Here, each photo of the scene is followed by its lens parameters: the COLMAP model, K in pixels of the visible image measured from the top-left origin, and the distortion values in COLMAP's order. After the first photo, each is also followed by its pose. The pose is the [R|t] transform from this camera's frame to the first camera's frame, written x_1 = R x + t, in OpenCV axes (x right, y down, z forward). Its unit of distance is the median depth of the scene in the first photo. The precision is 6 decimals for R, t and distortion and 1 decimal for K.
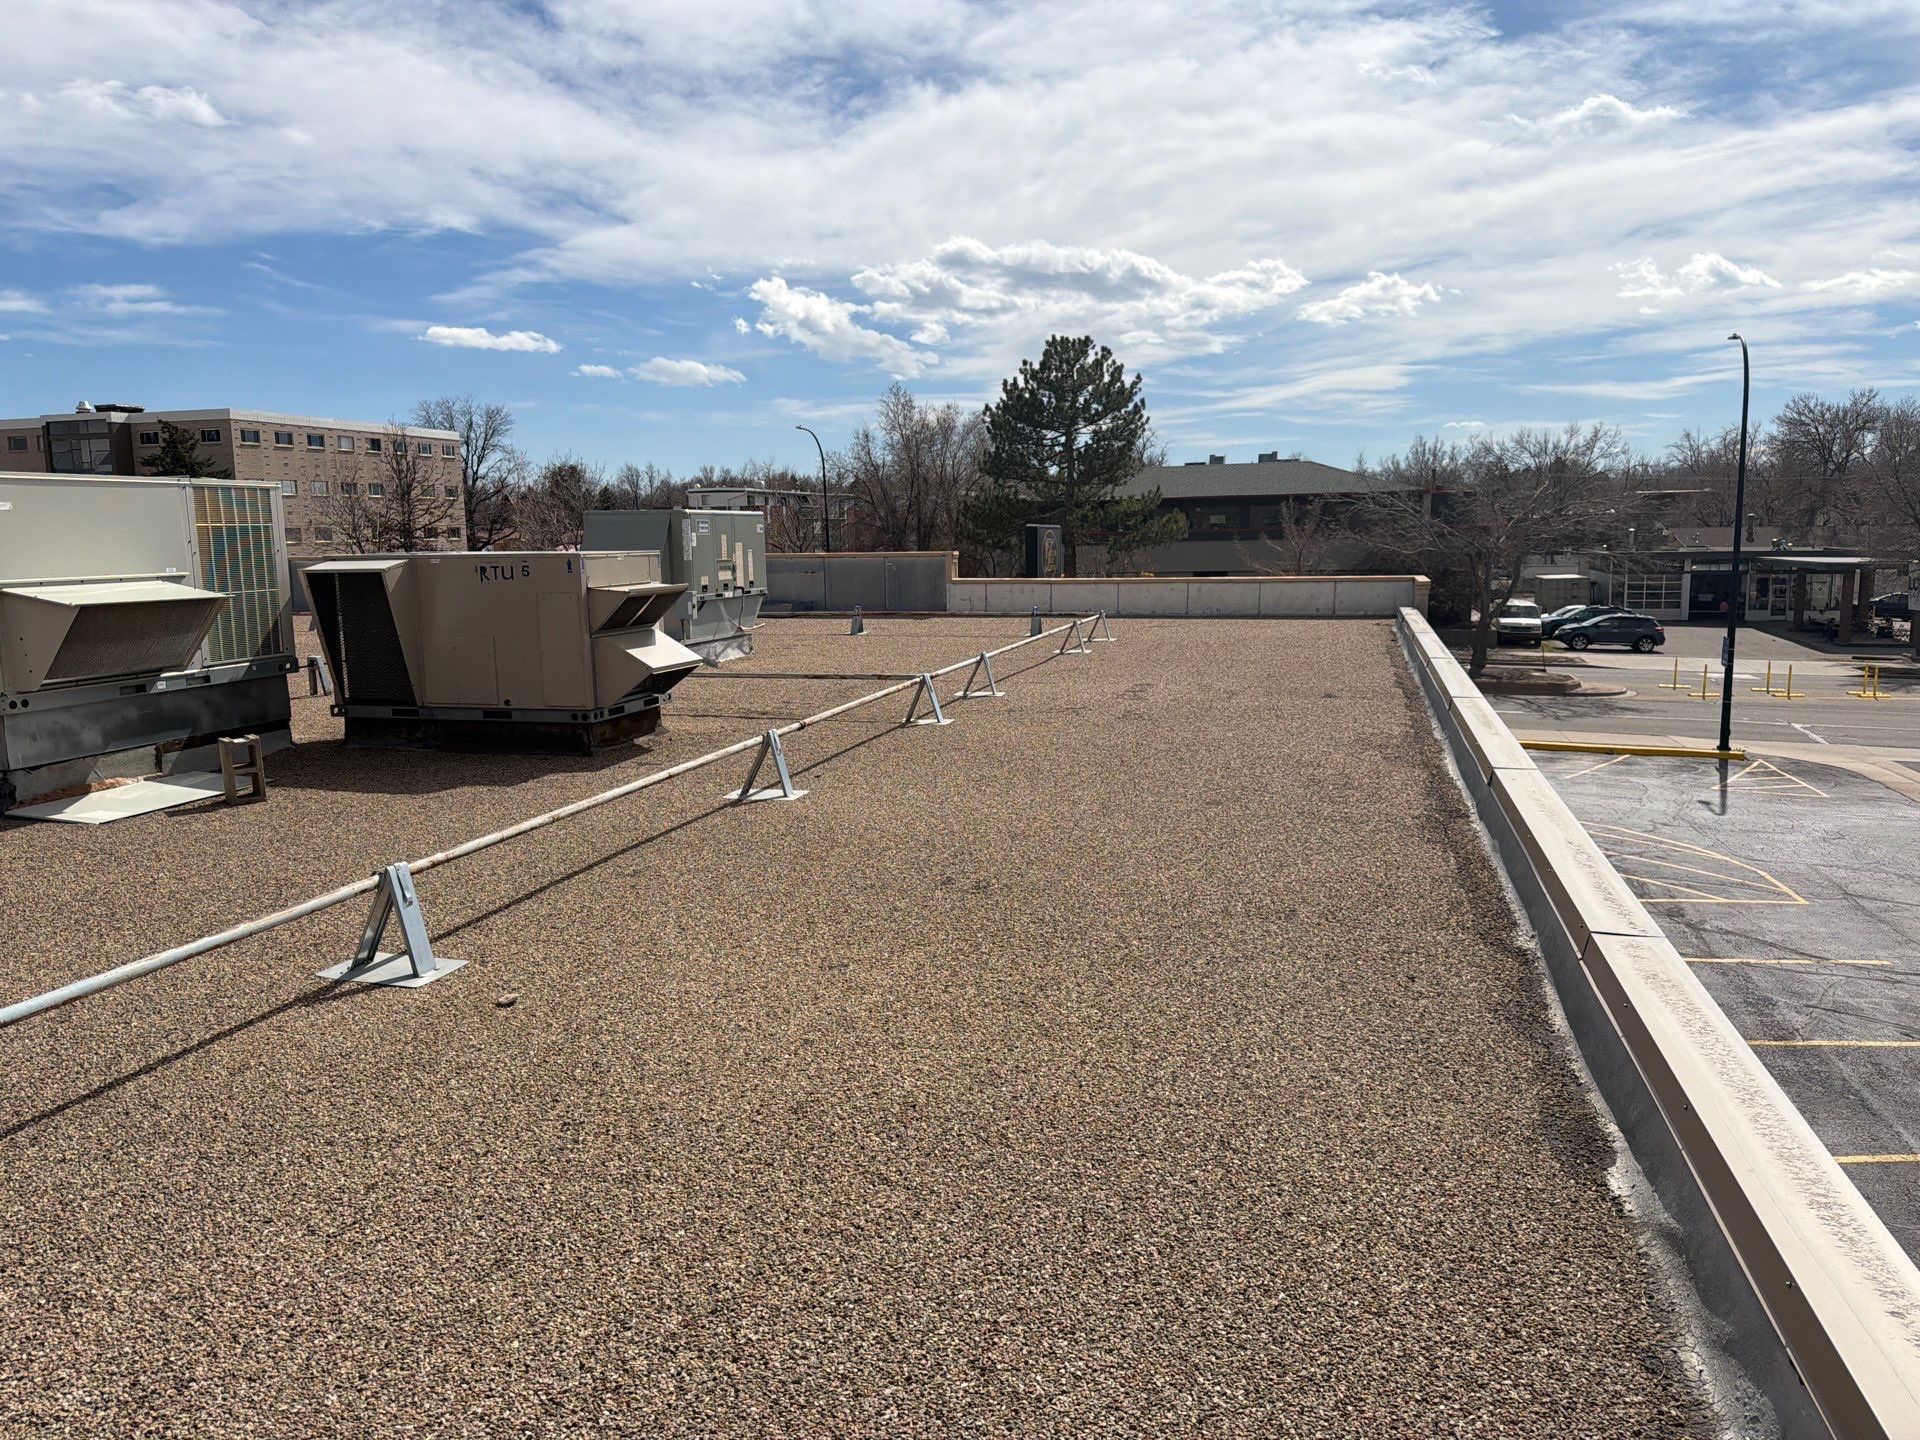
lens RADIAL K [[1416.4, 0, 957.0], [0, 1416.4, 724.3], [0, 0, 1]] dist [-0.009325, -0.021079]
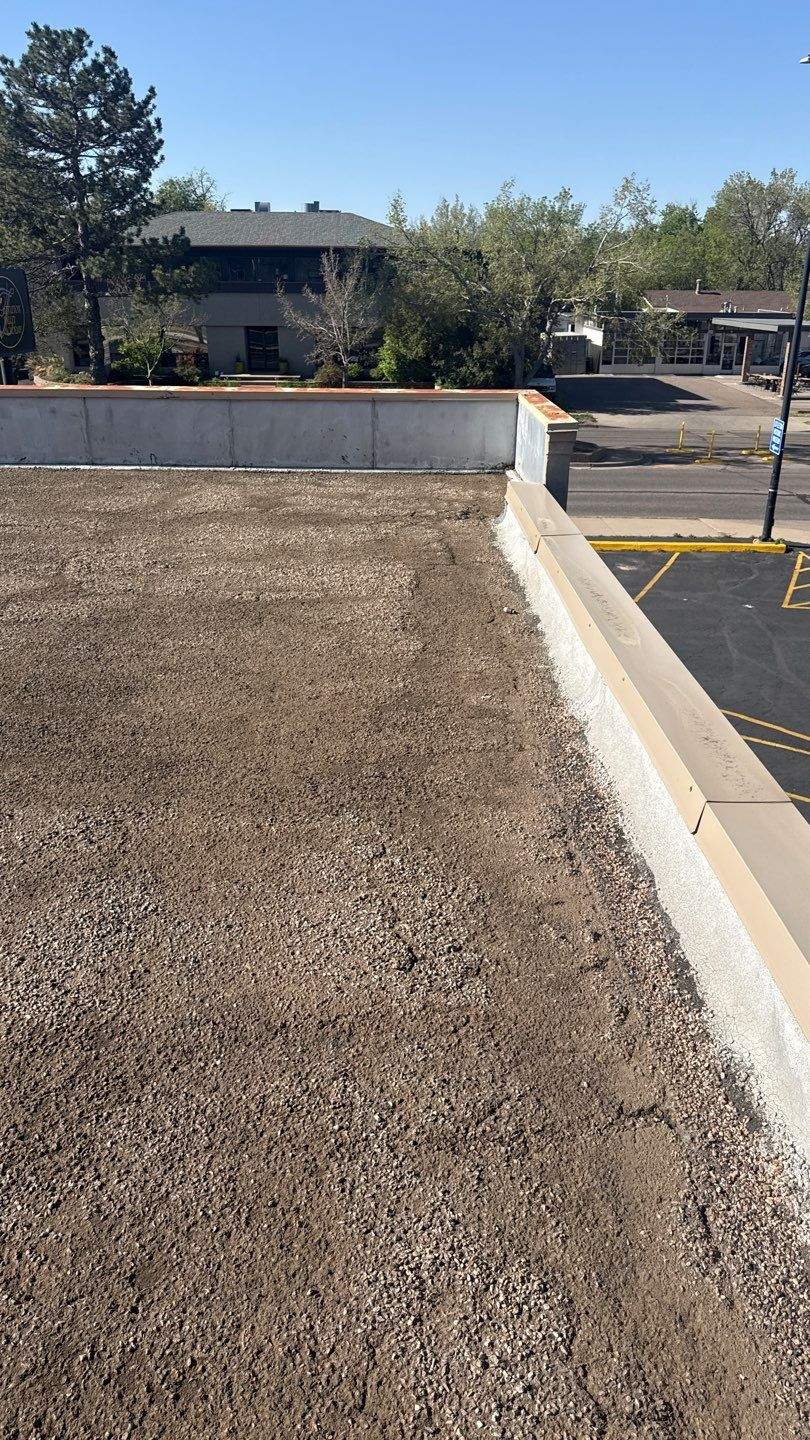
lens RADIAL K [[1008.9, 0, 405.0], [0, 1008.9, 720.0], [0, 0, 1]] dist [0.030140, -0.046447]
pose [[0.959304, -0.091824, 0.267029, 0.076608], [0.016182, 0.961973, 0.272664, -0.040712], [-0.281912, -0.257246, 0.924311, 0.283593]]
